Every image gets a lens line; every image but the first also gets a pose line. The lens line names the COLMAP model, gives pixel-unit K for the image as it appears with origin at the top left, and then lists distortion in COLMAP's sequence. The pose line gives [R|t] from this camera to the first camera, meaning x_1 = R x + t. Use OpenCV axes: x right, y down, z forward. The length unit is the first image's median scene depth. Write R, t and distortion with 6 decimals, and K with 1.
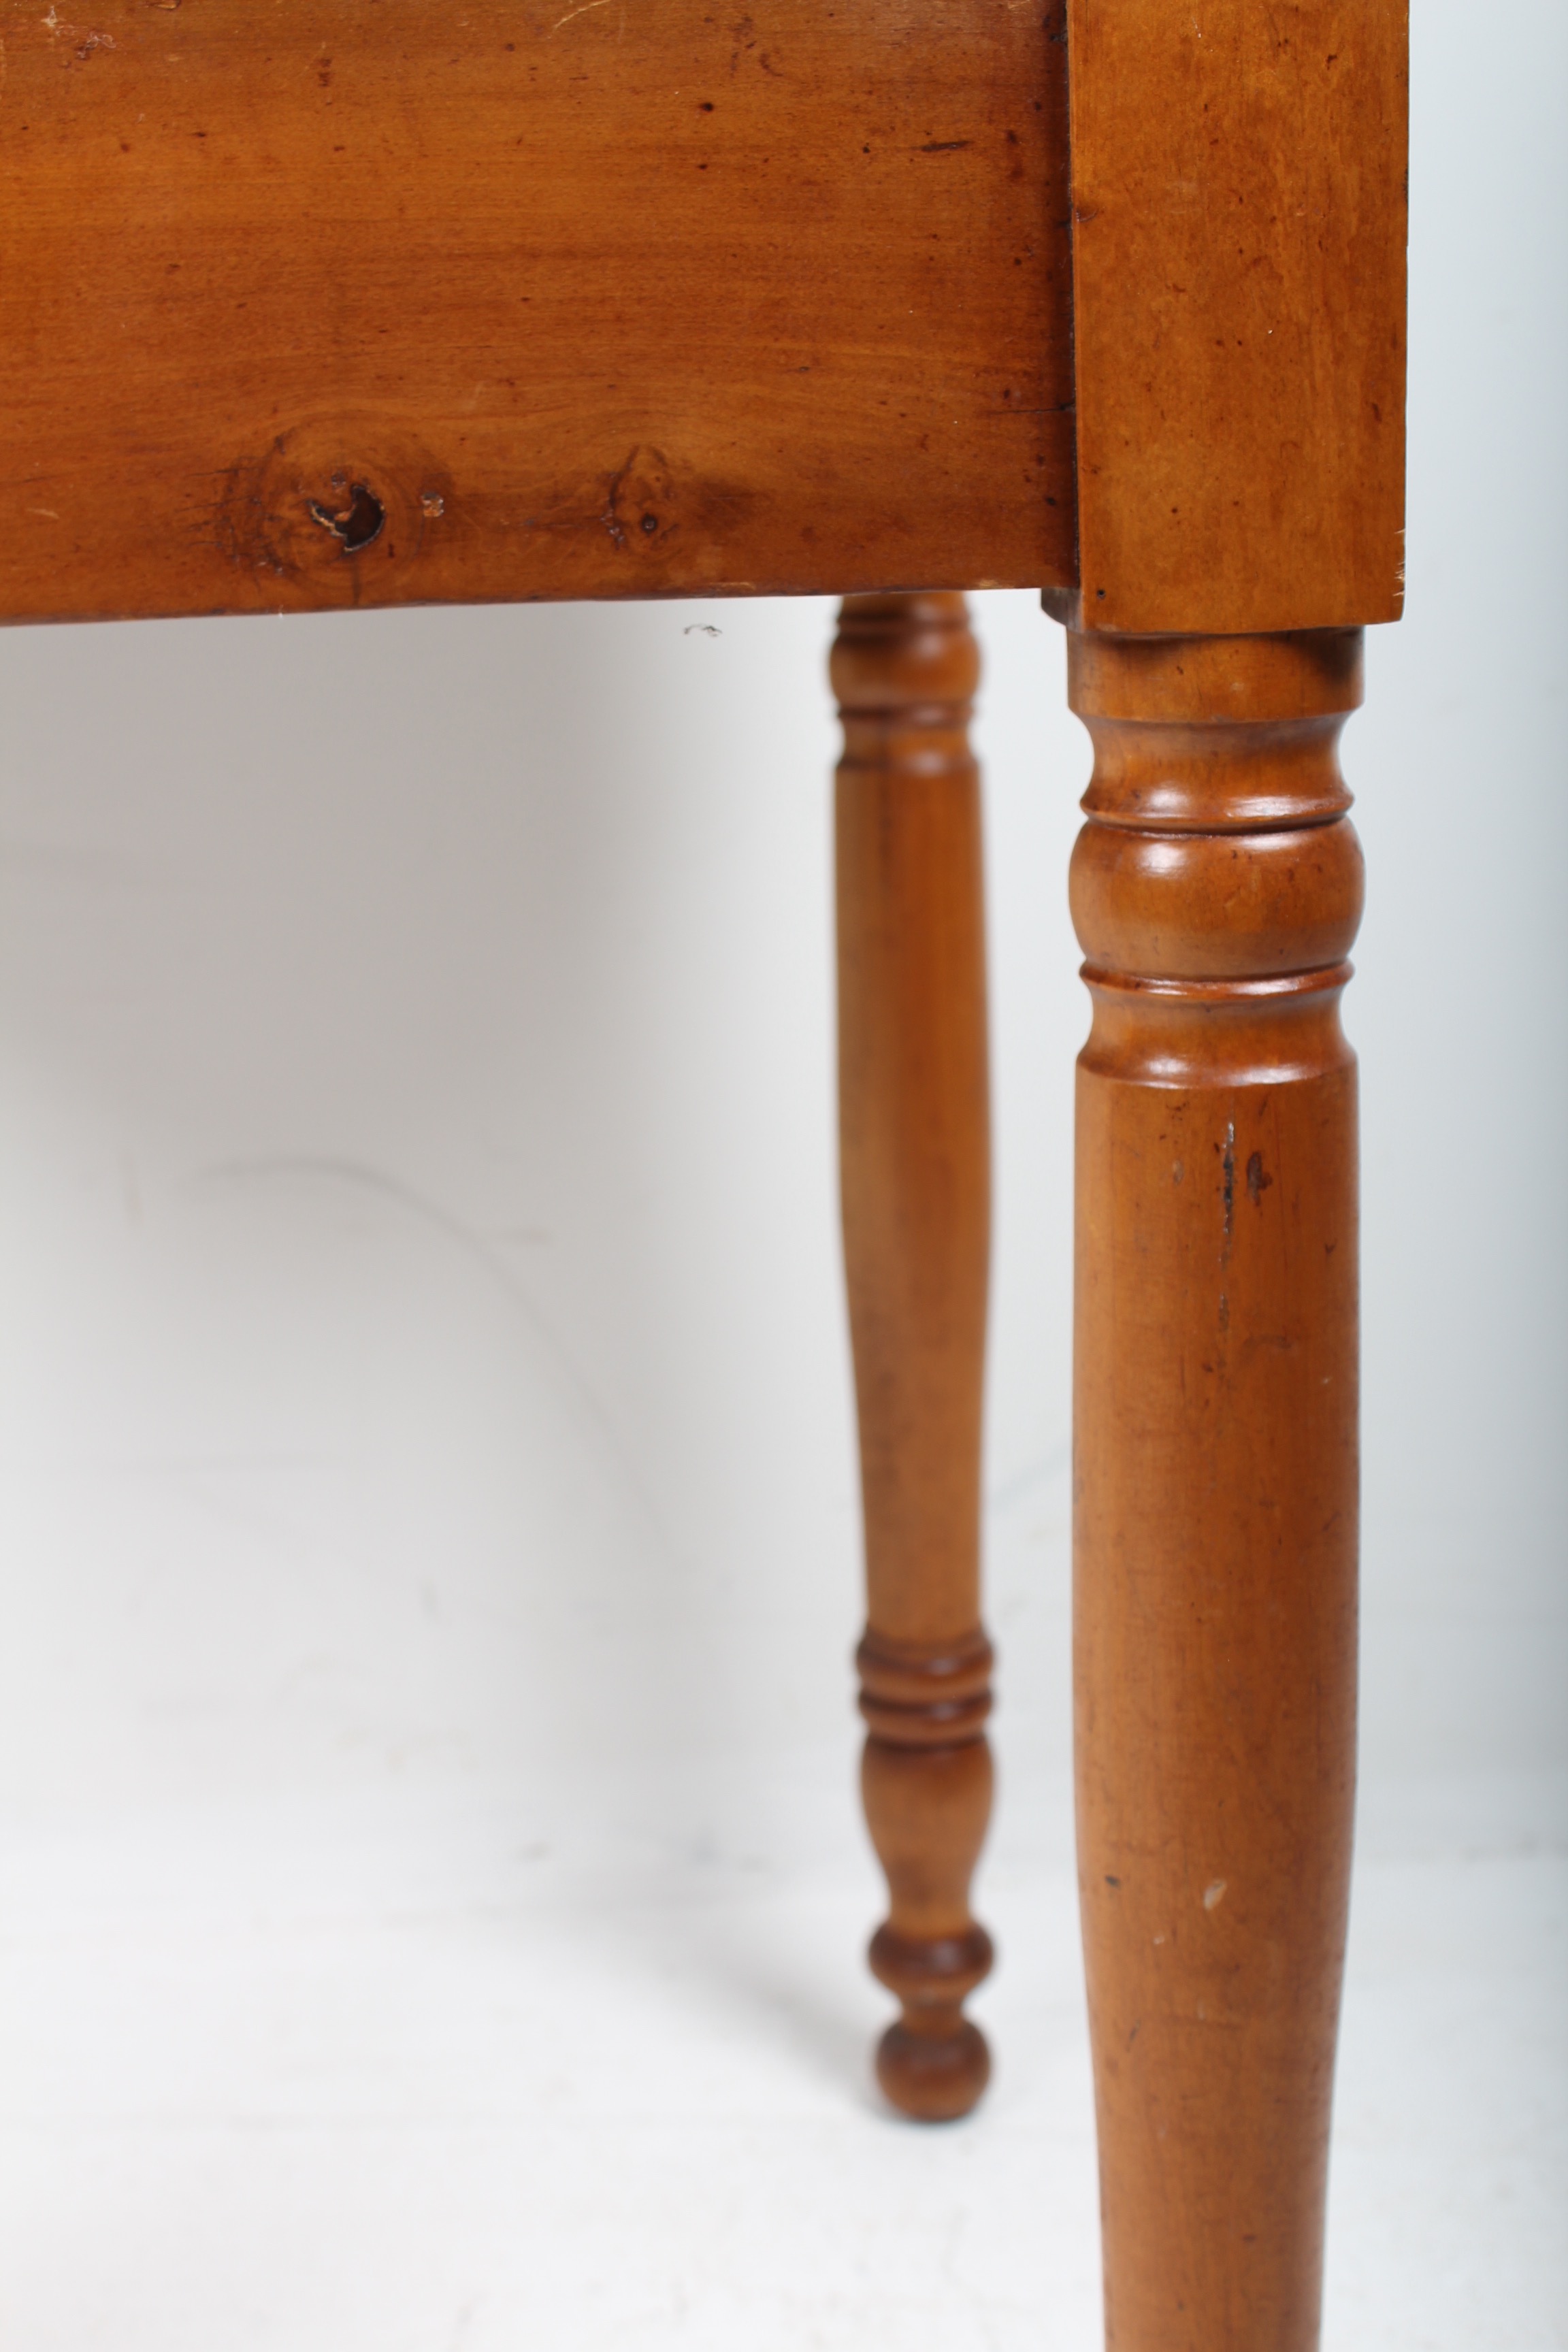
lens RADIAL K [[3389.2, 0, 710.6], [0, 3389.2, 1109.7], [0, 0, 1]] dist [-0.029878, 0.000000]
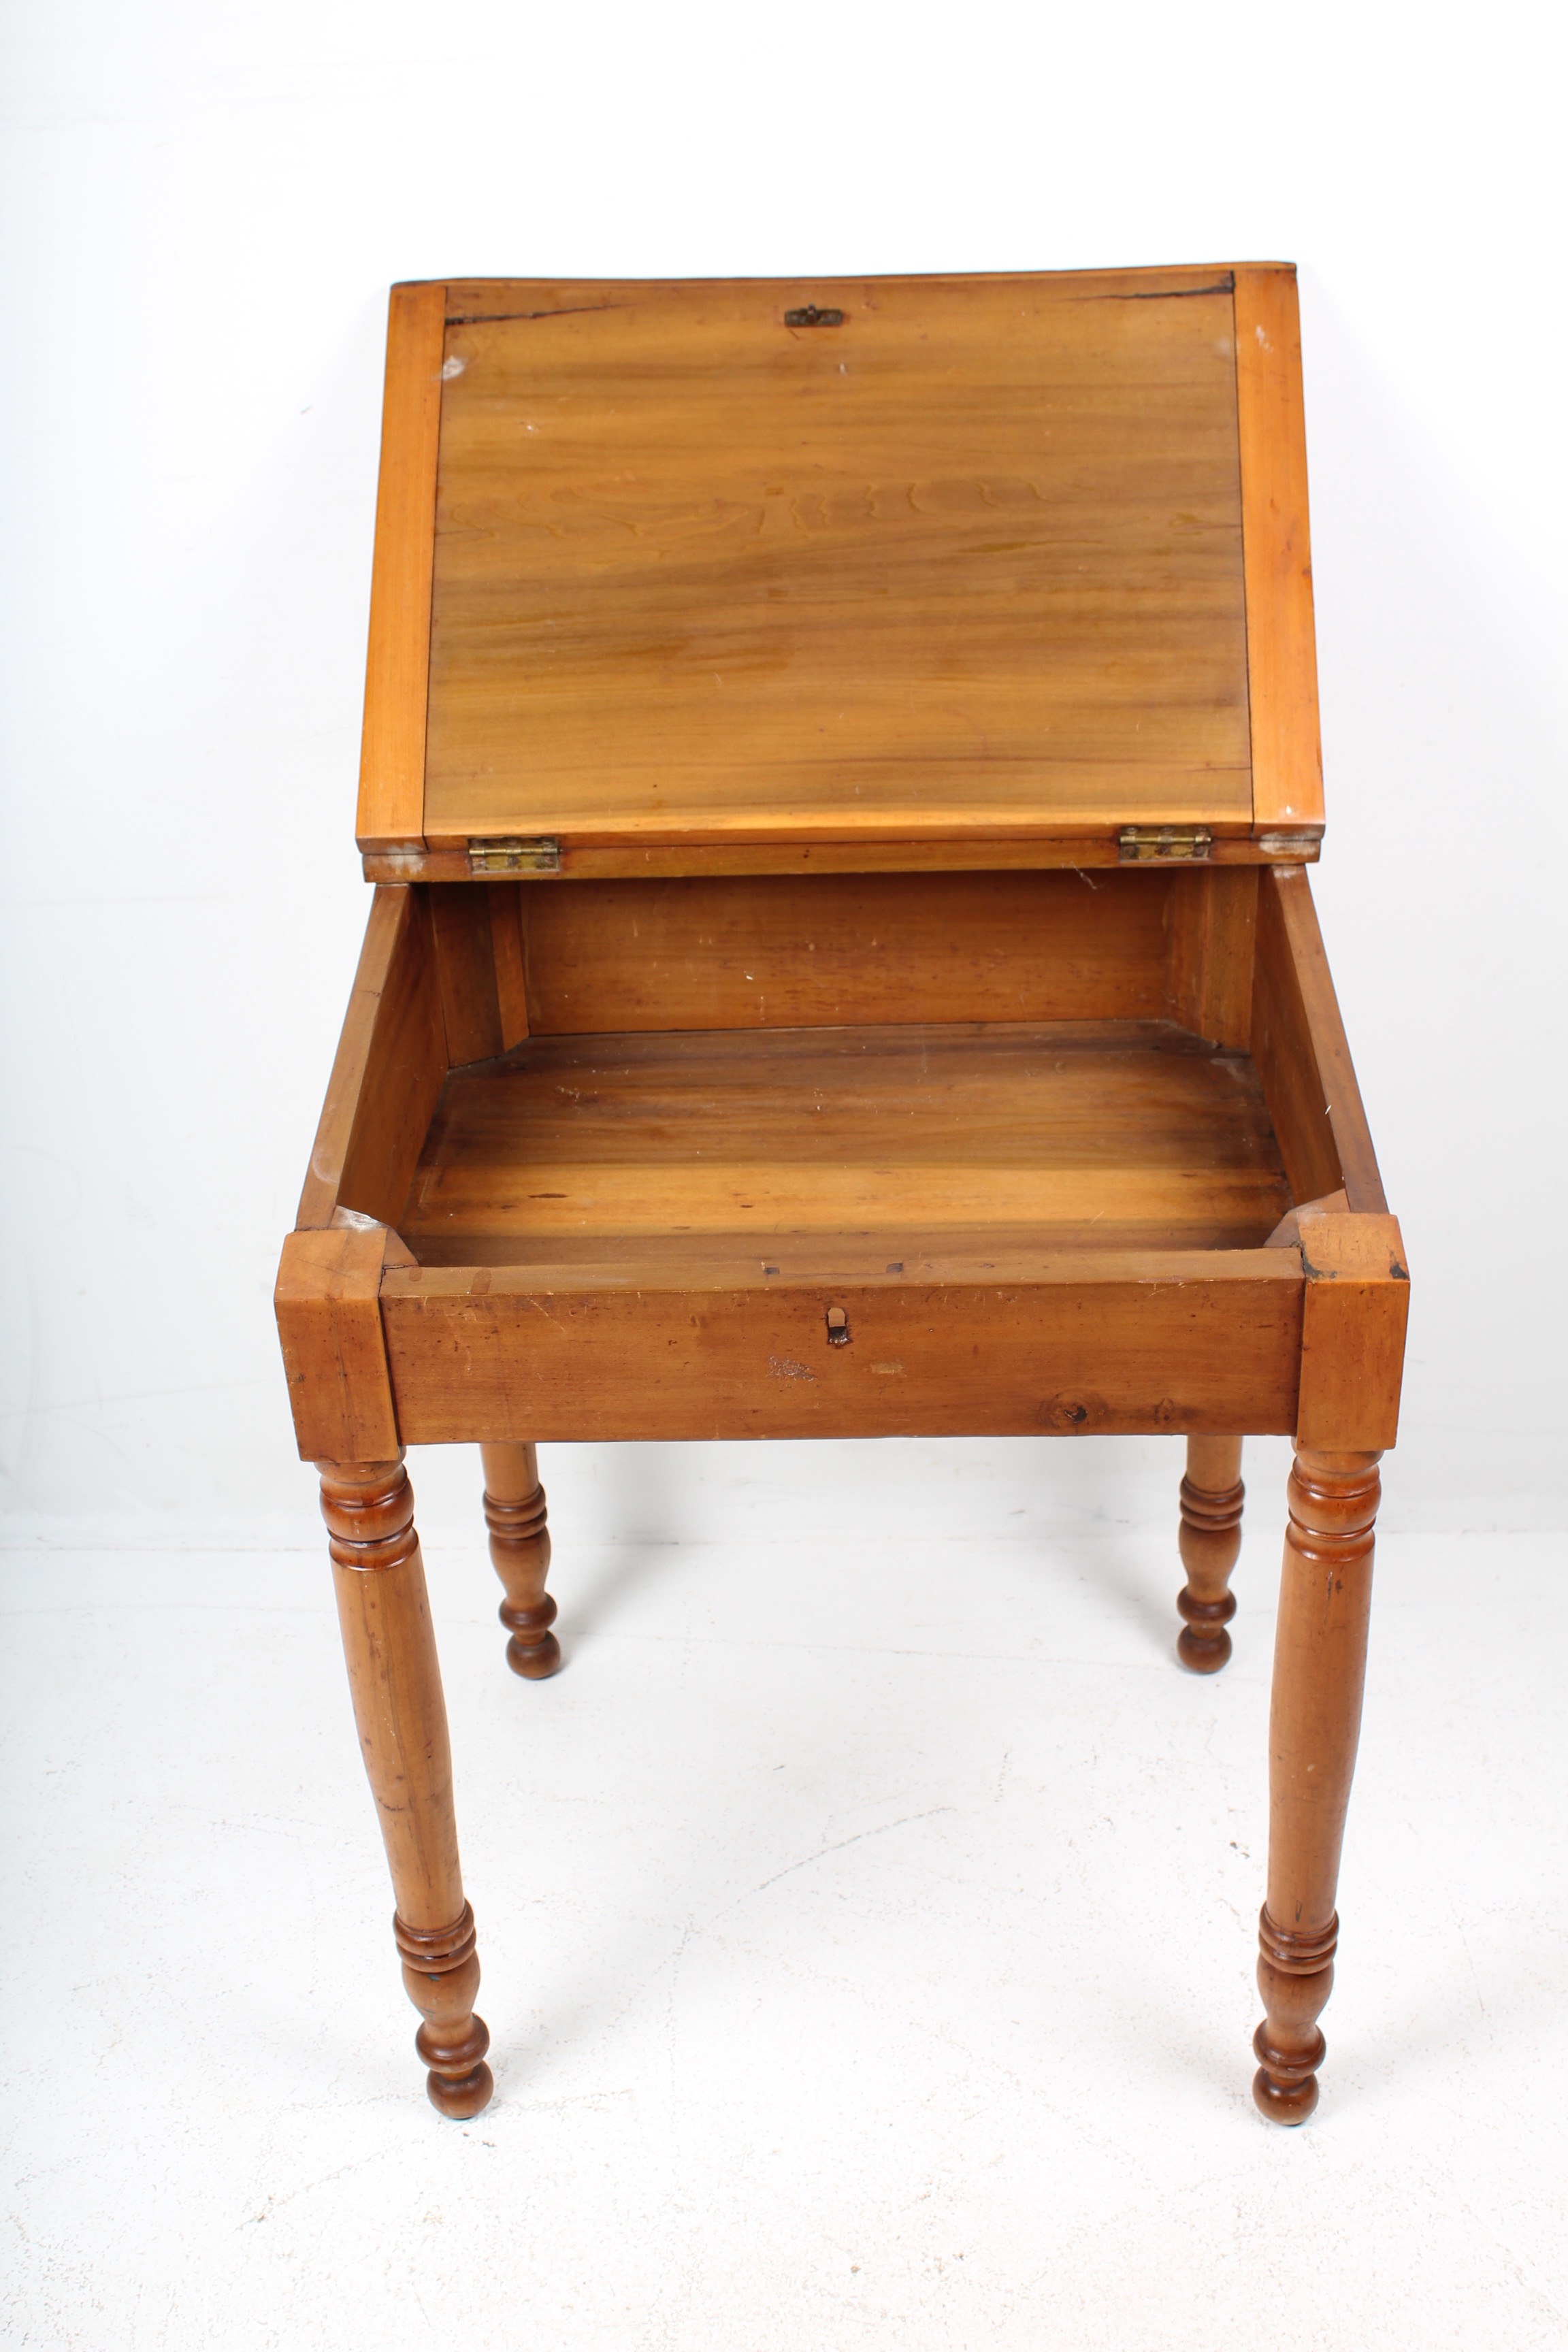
lens RADIAL K [[2898.1, 0, 672.1], [0, 2898.1, 1129.2], [0, 0, 1]] dist [-0.075325, 0.000000]
pose [[0.994540, 0.038824, -0.096867, -0.237501], [-0.010553, 0.960879, 0.276766, -1.227181], [0.103823, -0.274233, 0.956042, -1.681424]]
